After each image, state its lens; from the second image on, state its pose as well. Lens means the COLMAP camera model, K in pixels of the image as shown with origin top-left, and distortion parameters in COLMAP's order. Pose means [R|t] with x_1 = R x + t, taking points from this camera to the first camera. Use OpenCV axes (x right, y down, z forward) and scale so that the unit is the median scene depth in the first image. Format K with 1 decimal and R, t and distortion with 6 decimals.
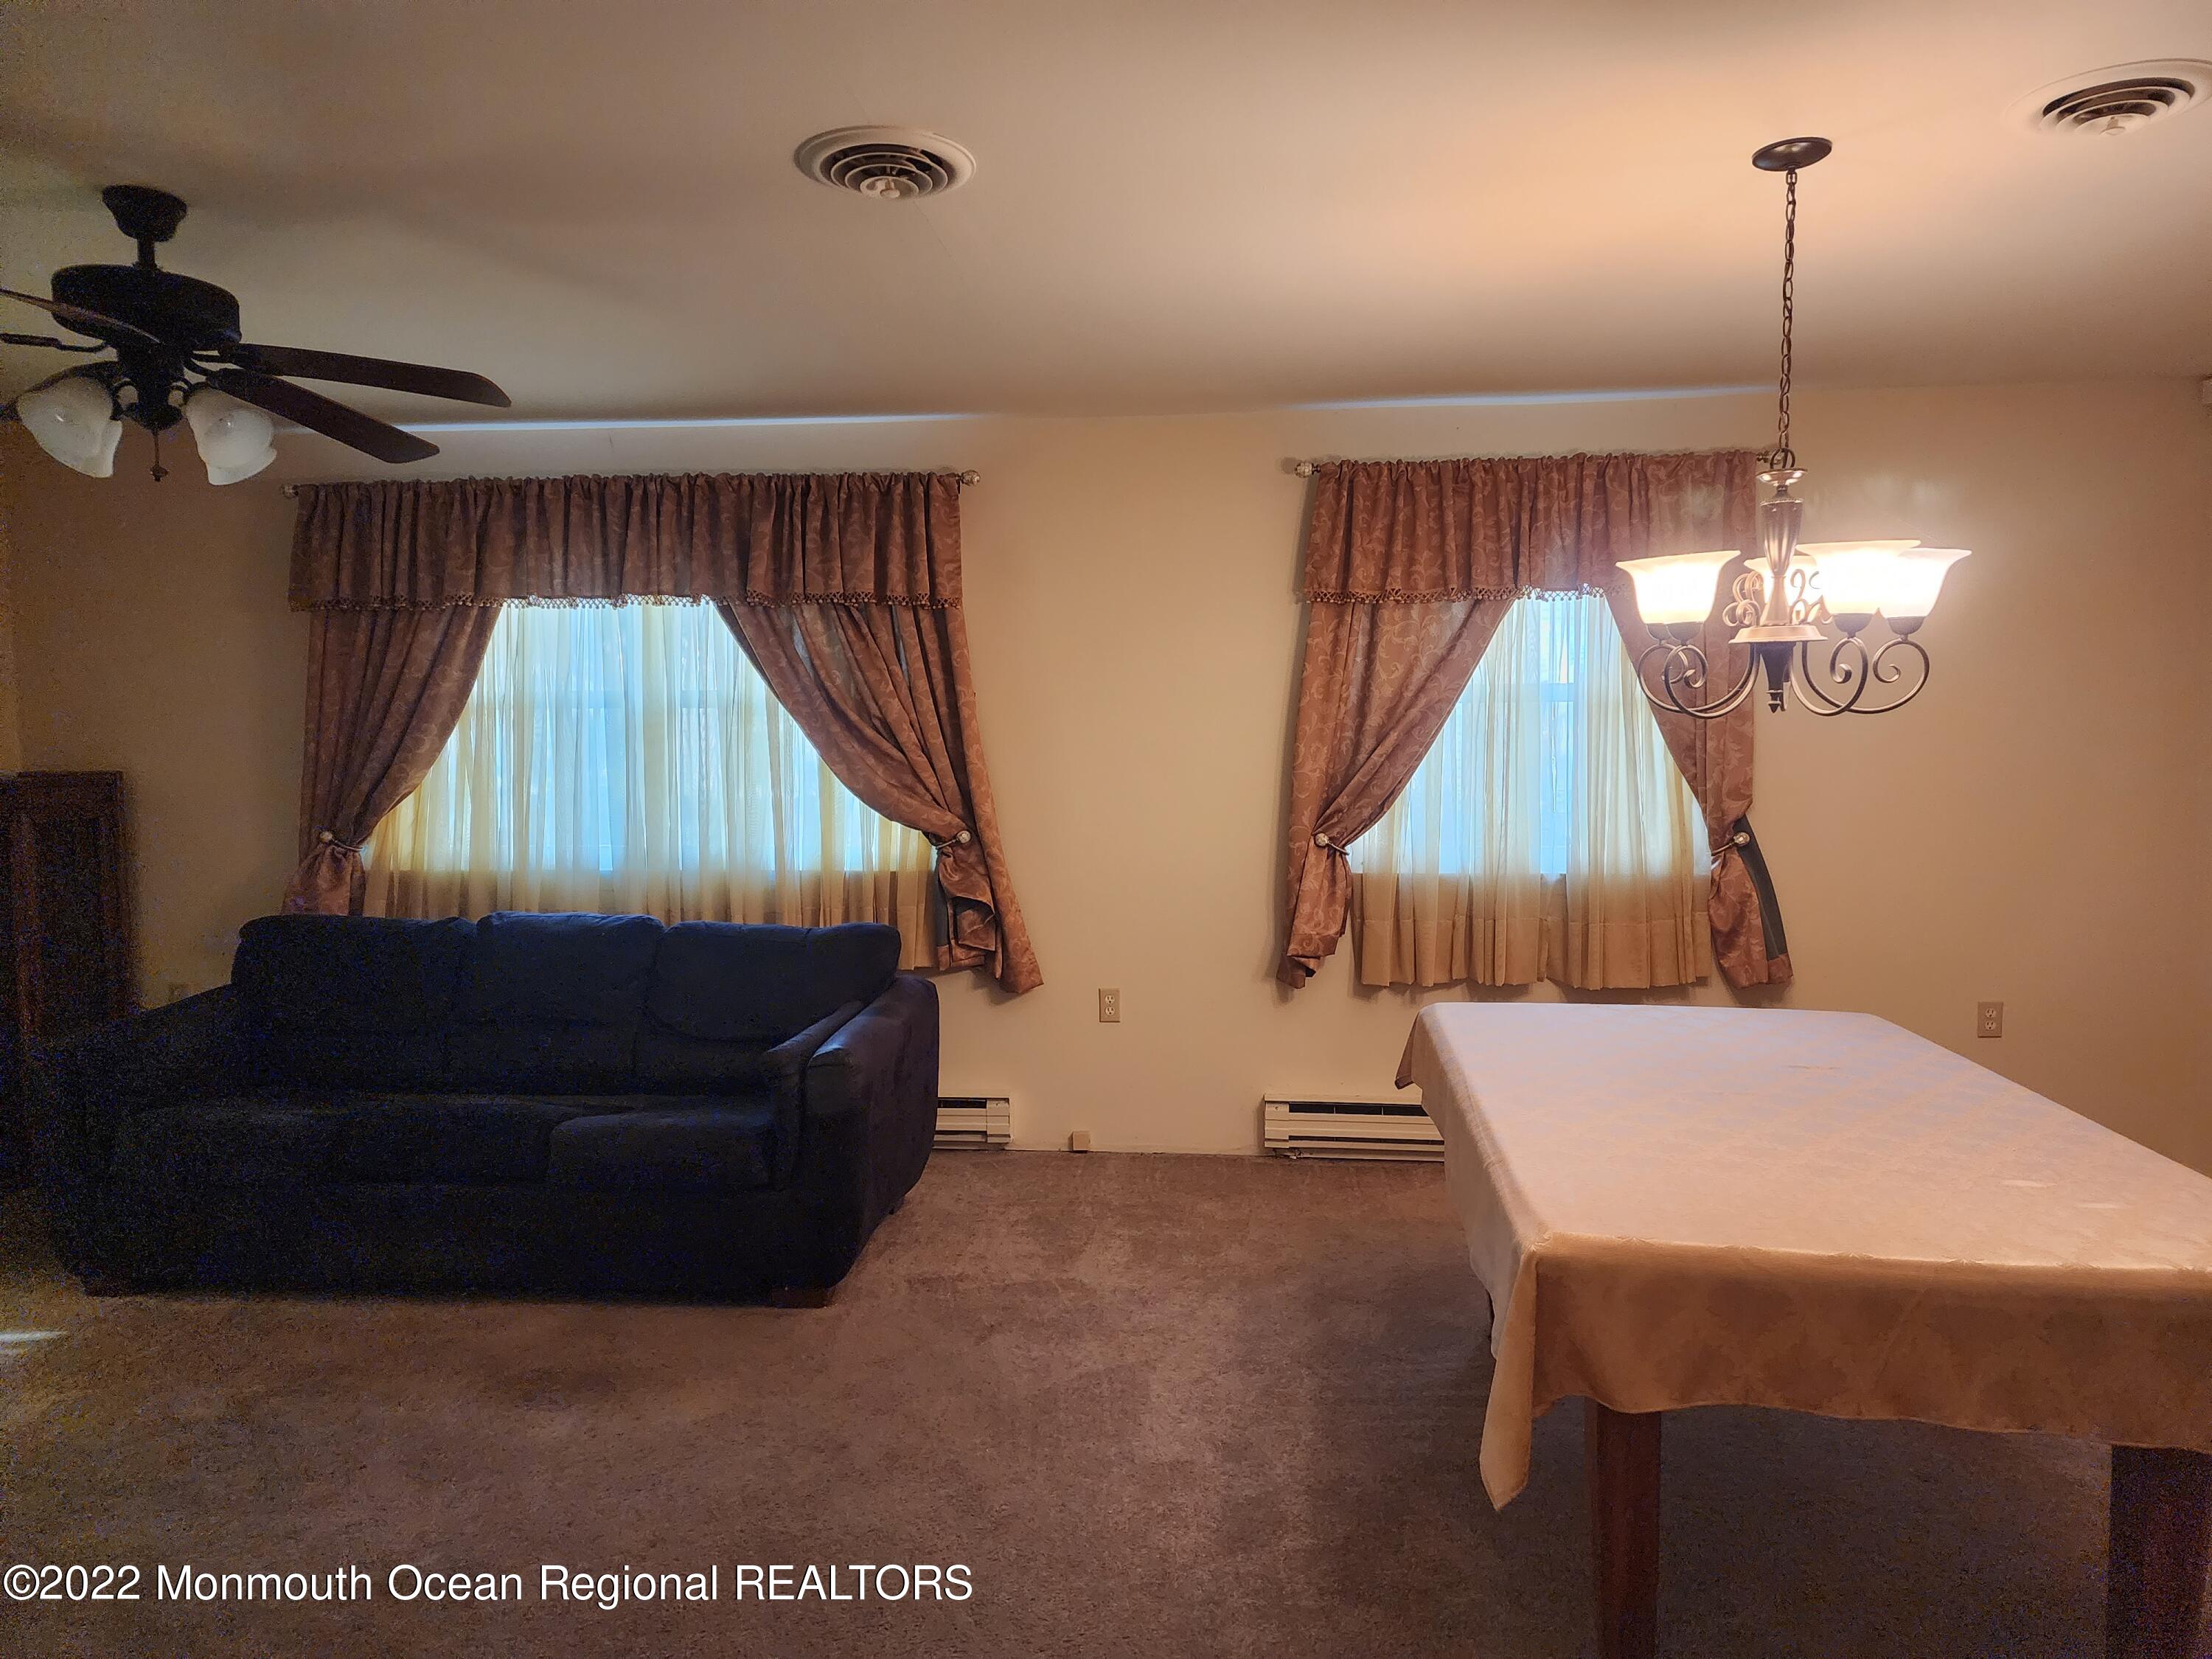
lens RADIAL K [[1525.8, 0, 1055.5], [0, 1525.8, 811.3], [0, 0, 1]] dist [0.094777, -0.077717]
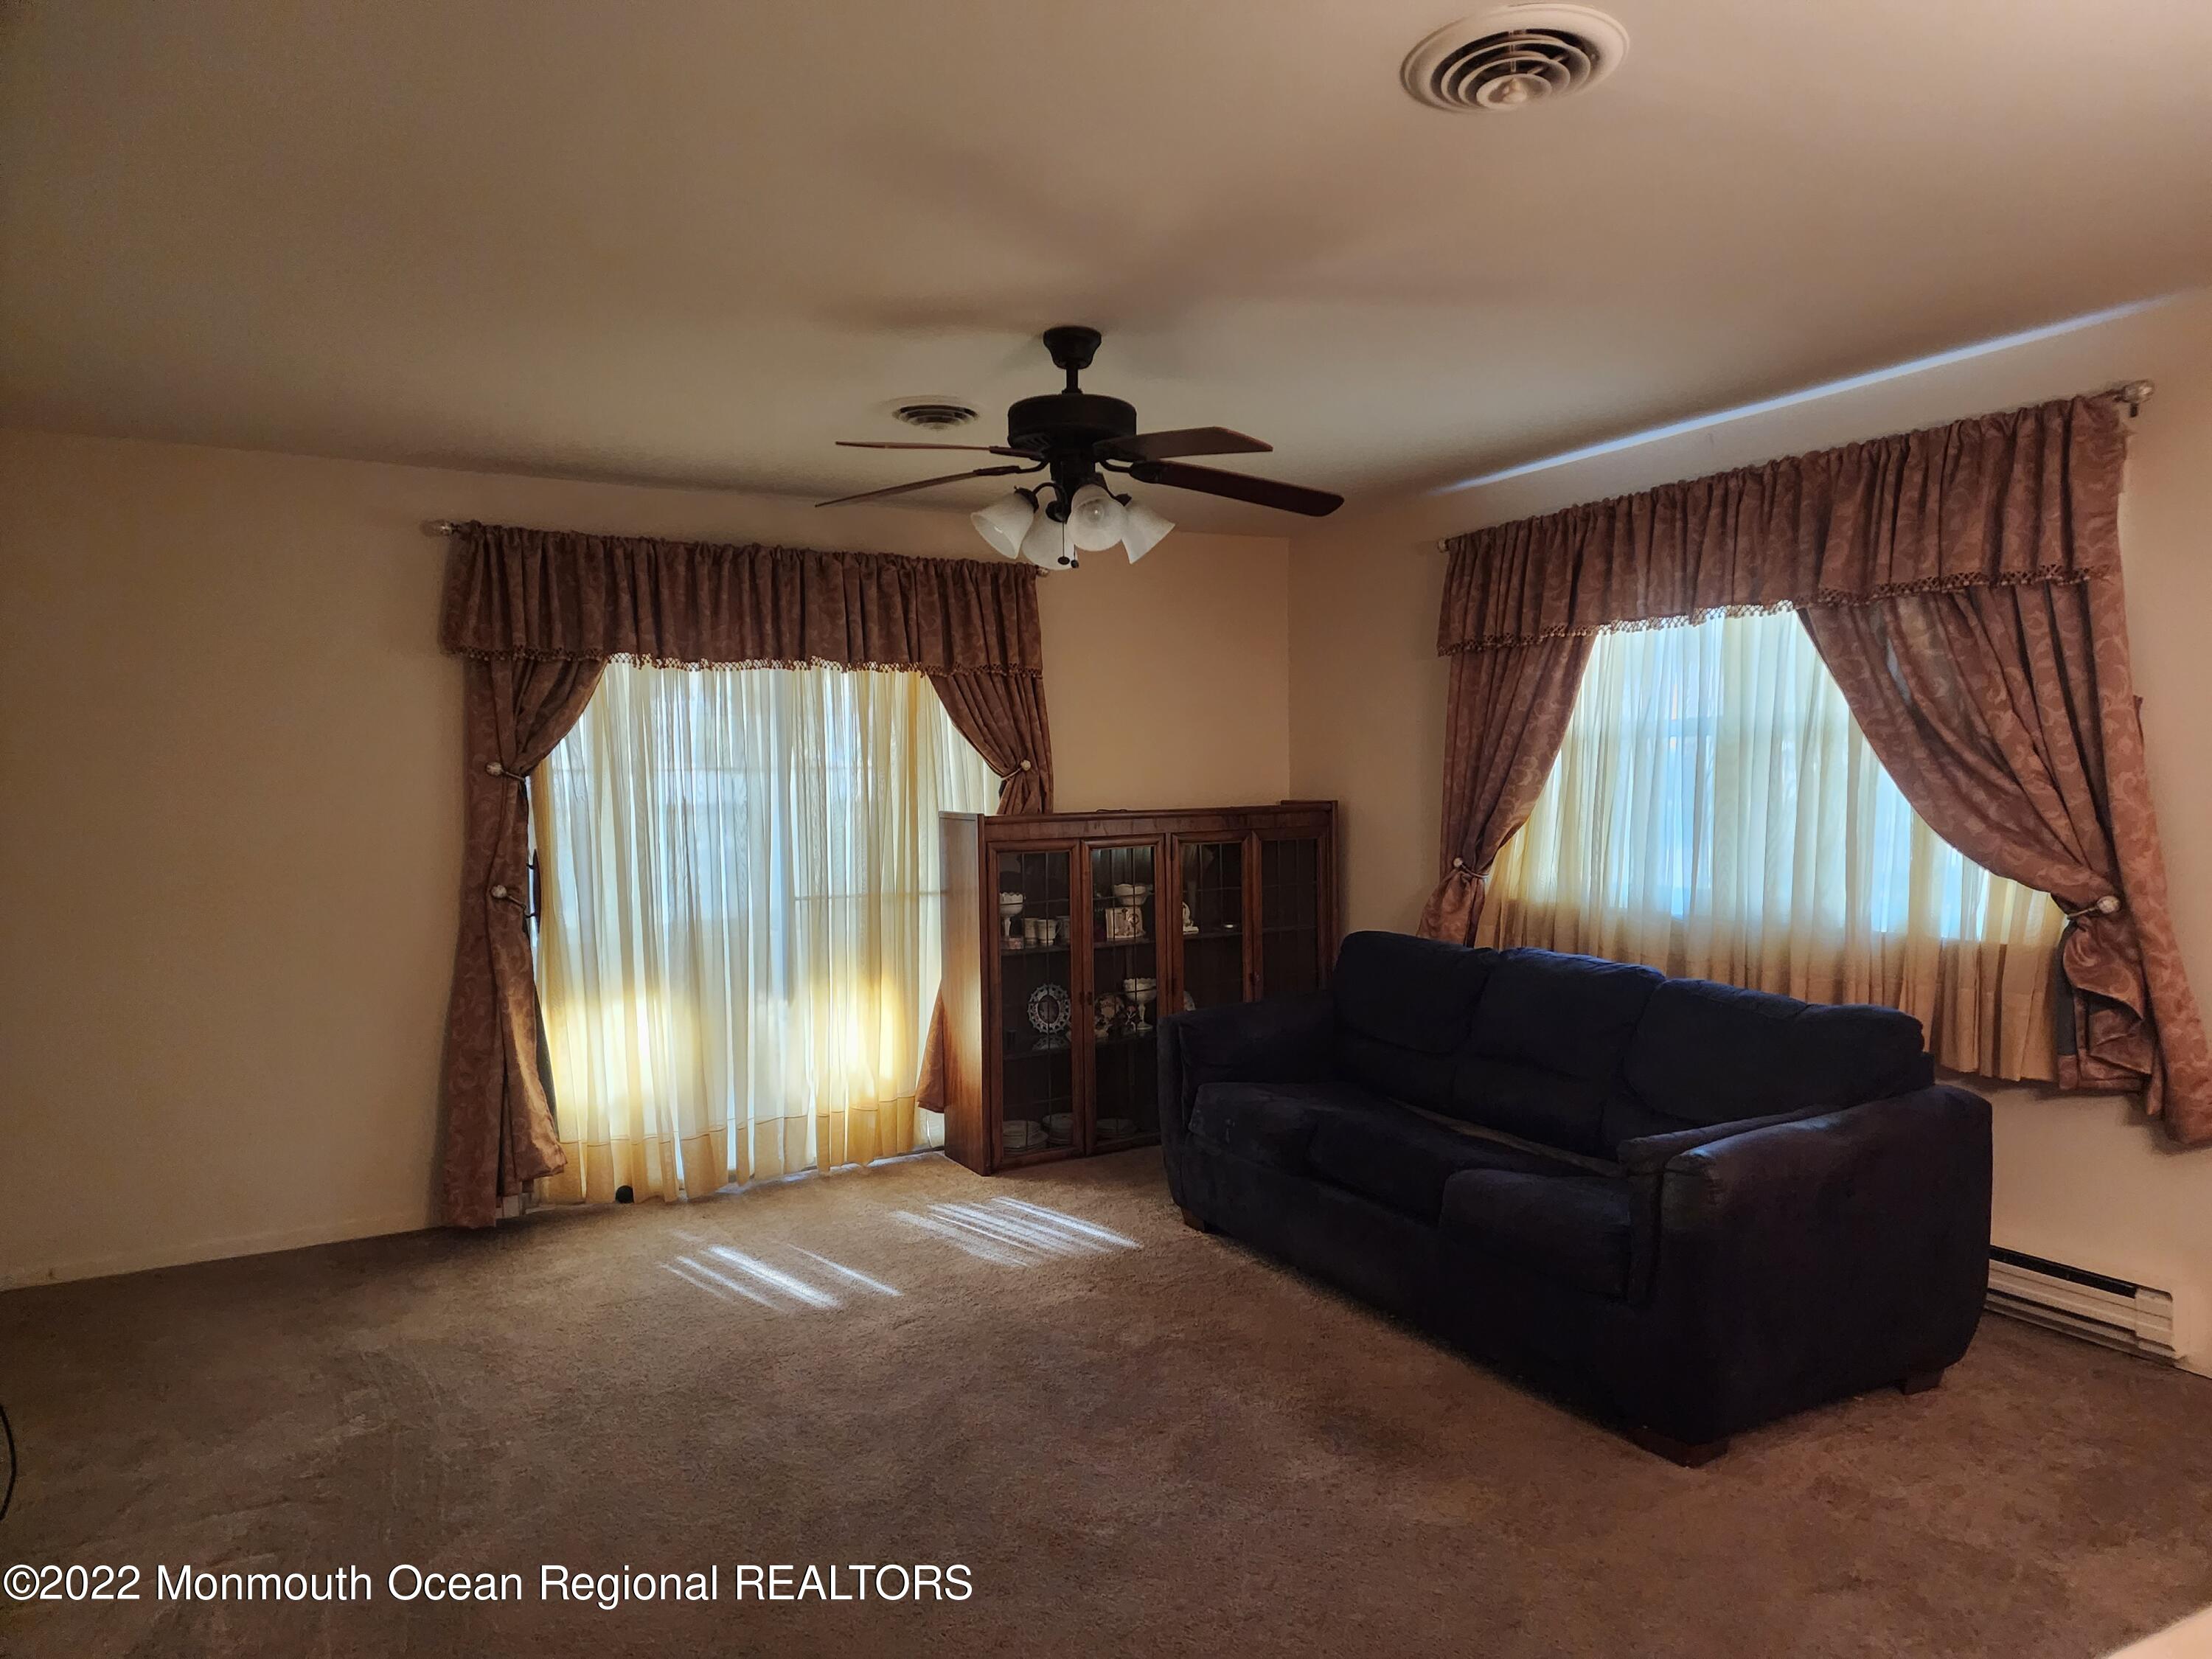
lens RADIAL K [[1483.9, 0, 1106.0], [0, 1483.9, 829.5], [0, 0, 1]] dist [0.107466, -0.079951]
pose [[0.573604, 0.026674, -0.818698, 0.248781], [-0.030719, 0.999467, 0.011041, -0.011320], [0.818556, 0.018816, 0.574118, 0.215830]]
